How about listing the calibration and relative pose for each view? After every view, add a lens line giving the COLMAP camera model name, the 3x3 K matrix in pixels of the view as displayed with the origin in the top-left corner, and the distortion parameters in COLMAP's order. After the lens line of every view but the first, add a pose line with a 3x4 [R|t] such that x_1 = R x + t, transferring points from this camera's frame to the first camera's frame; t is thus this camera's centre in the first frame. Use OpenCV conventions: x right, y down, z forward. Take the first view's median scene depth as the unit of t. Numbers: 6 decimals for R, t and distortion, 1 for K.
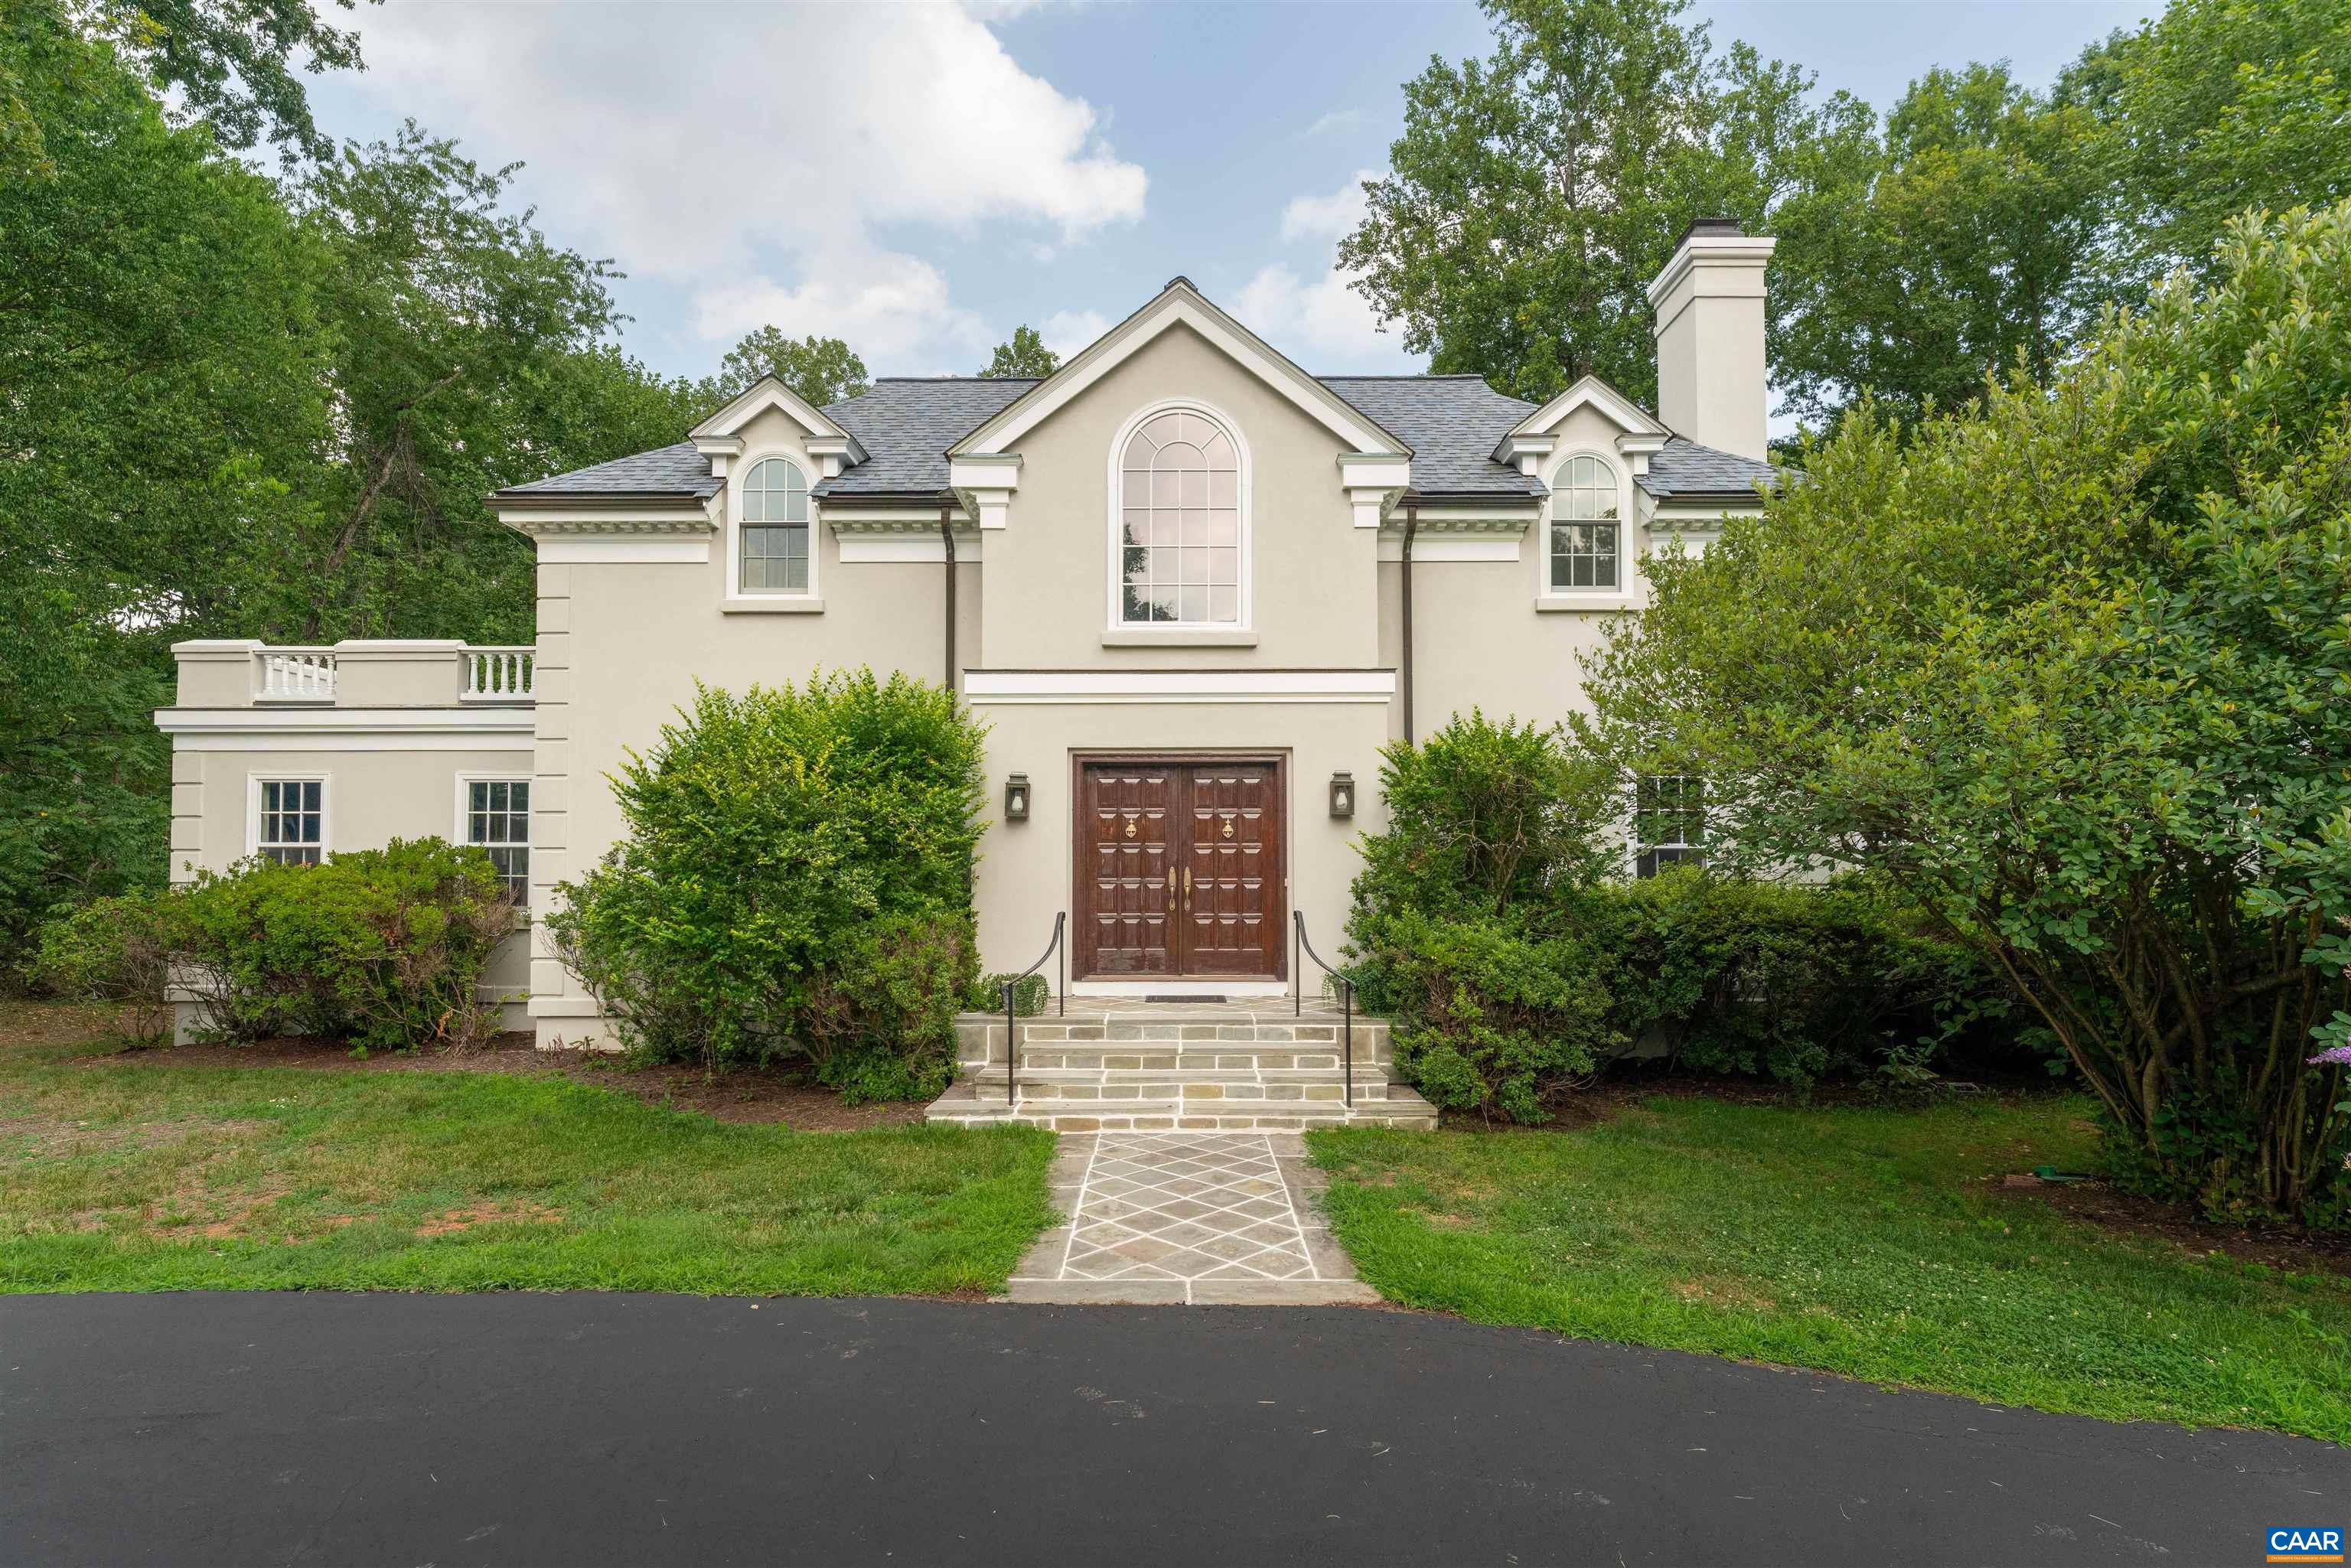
lens RADIAL K [[1102.7, 0, 1237.1], [0, 1102.7, 835.4], [0, 0, 1]] dist [-0.006114, 0.001689]
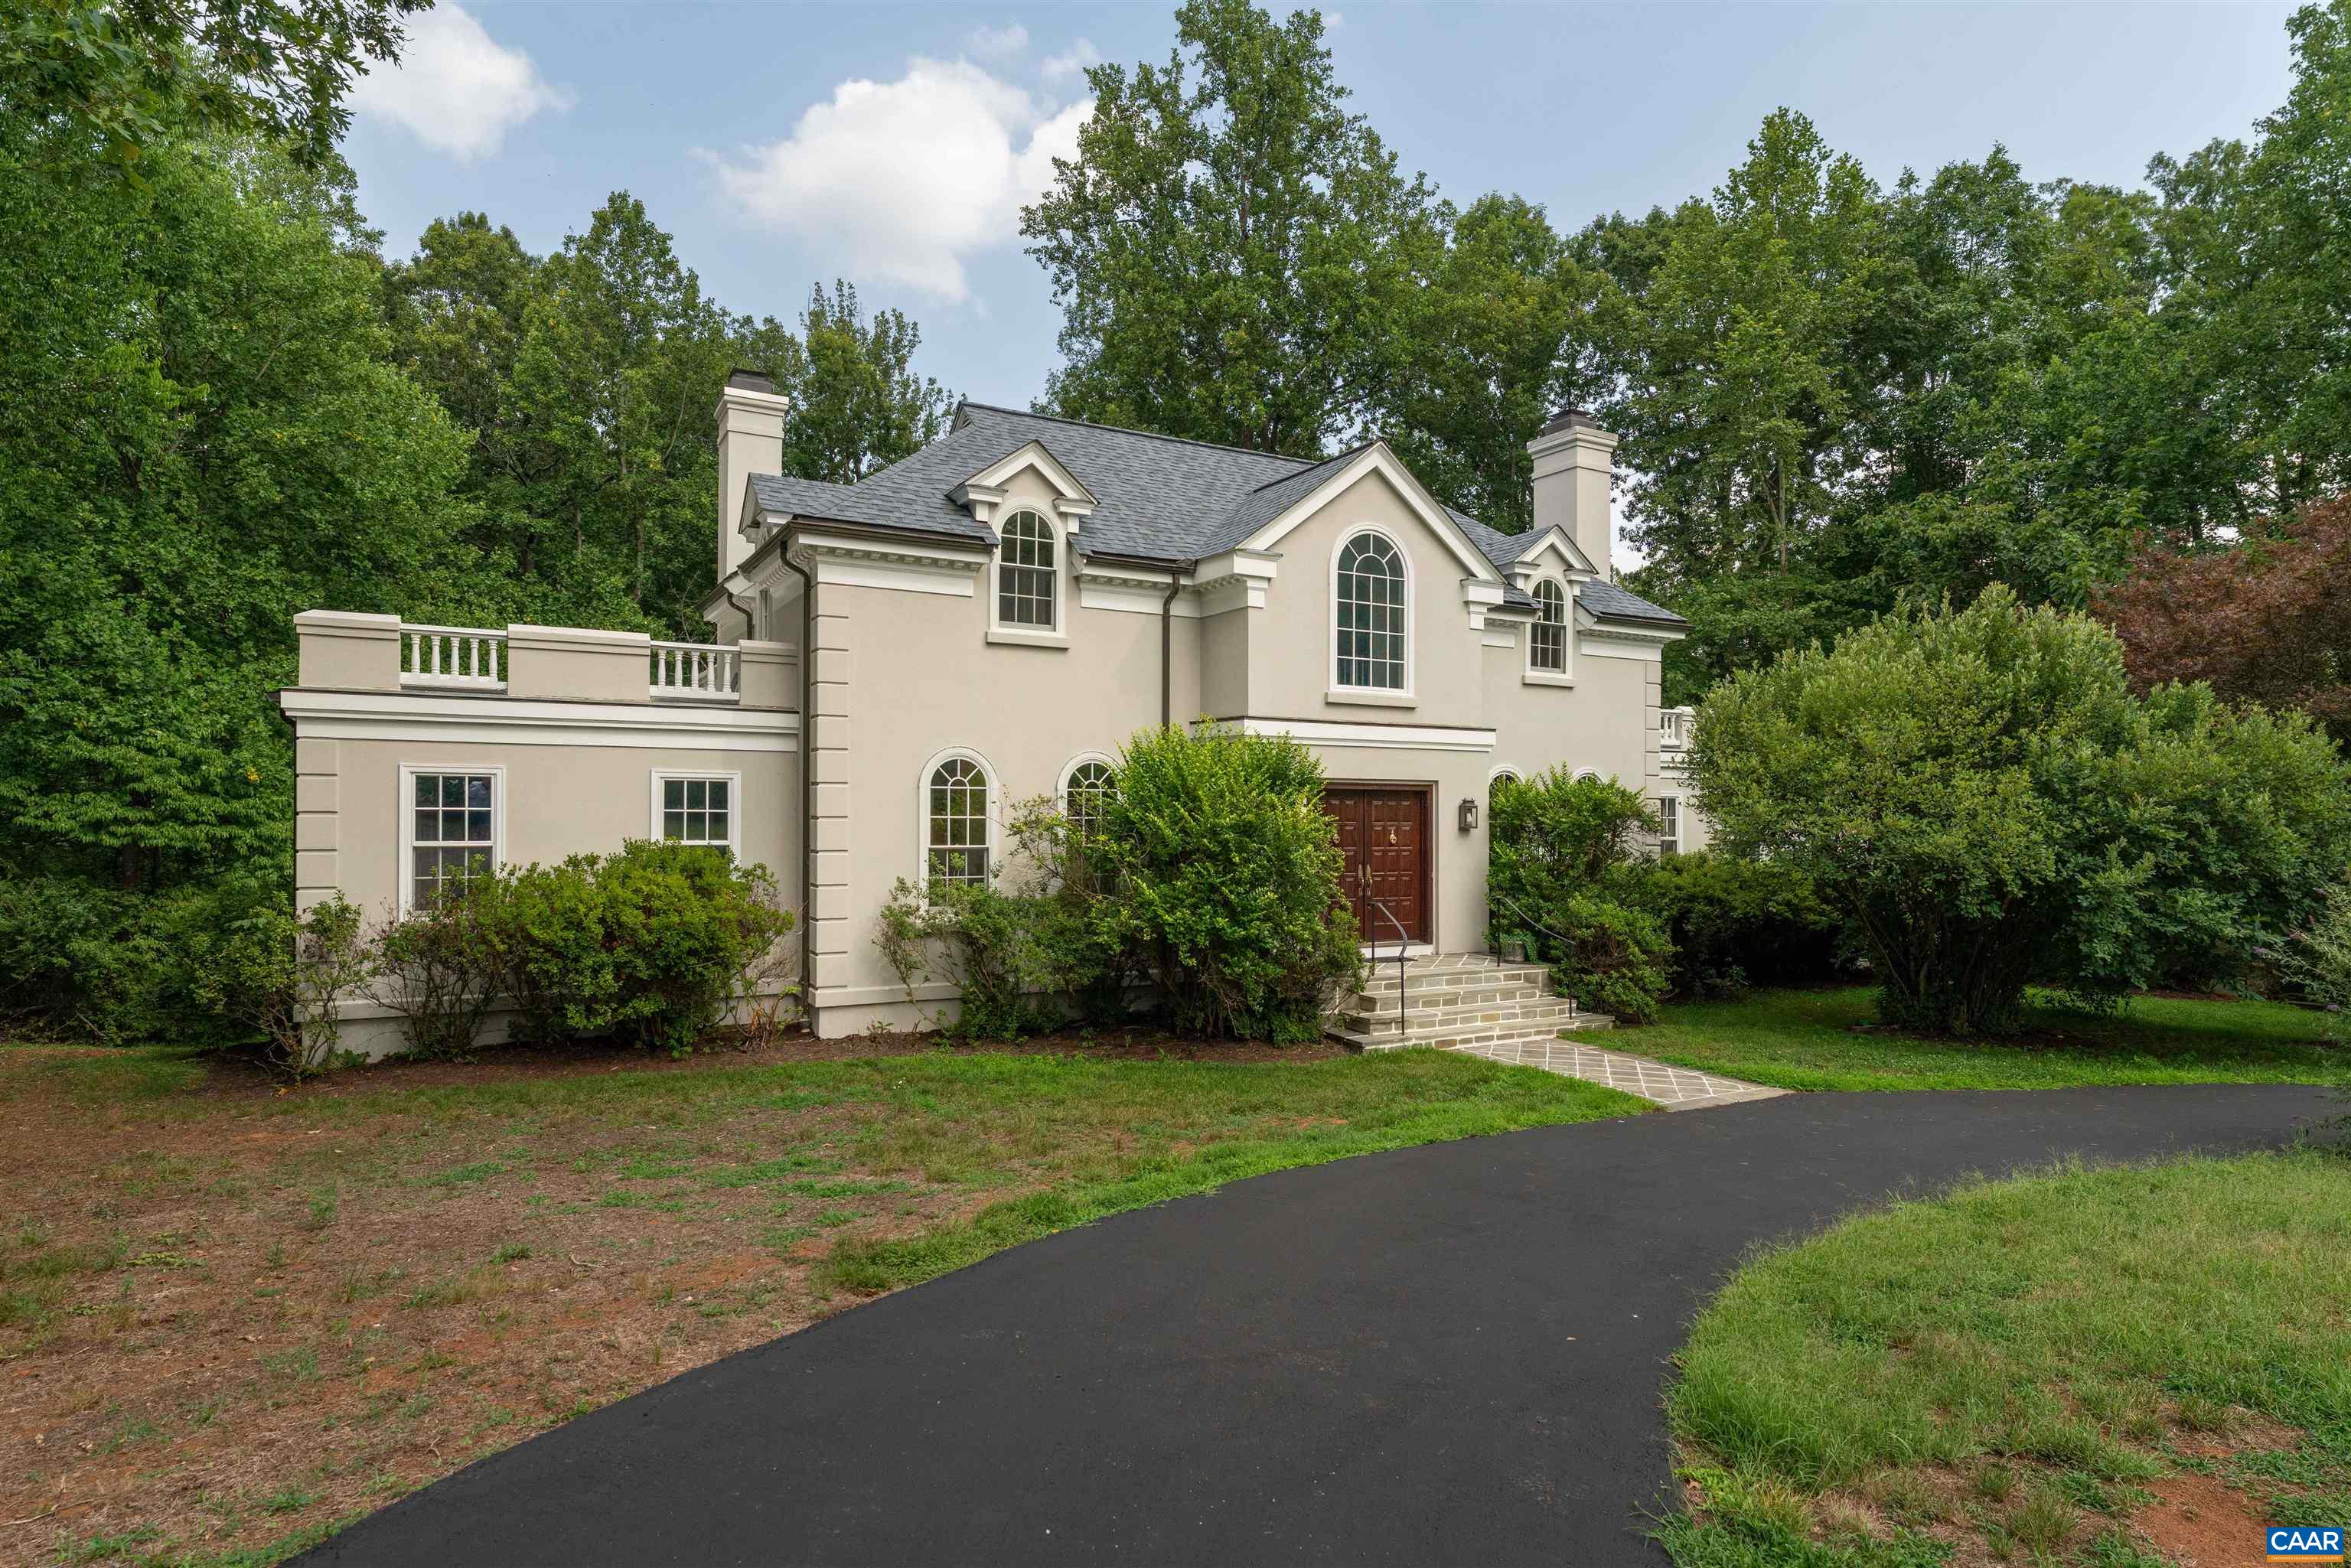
lens RADIAL K [[1250.1, 0, 1166.5], [0, 1250.1, 792.8], [0, 0, 1]] dist [-0.000439, -0.000552]
pose [[0.877493, 0.013564, 0.479397, -0.918002], [-0.025463, 0.999508, 0.018326, -0.075119], [-0.478912, -0.028288, 0.877407, -0.228108]]
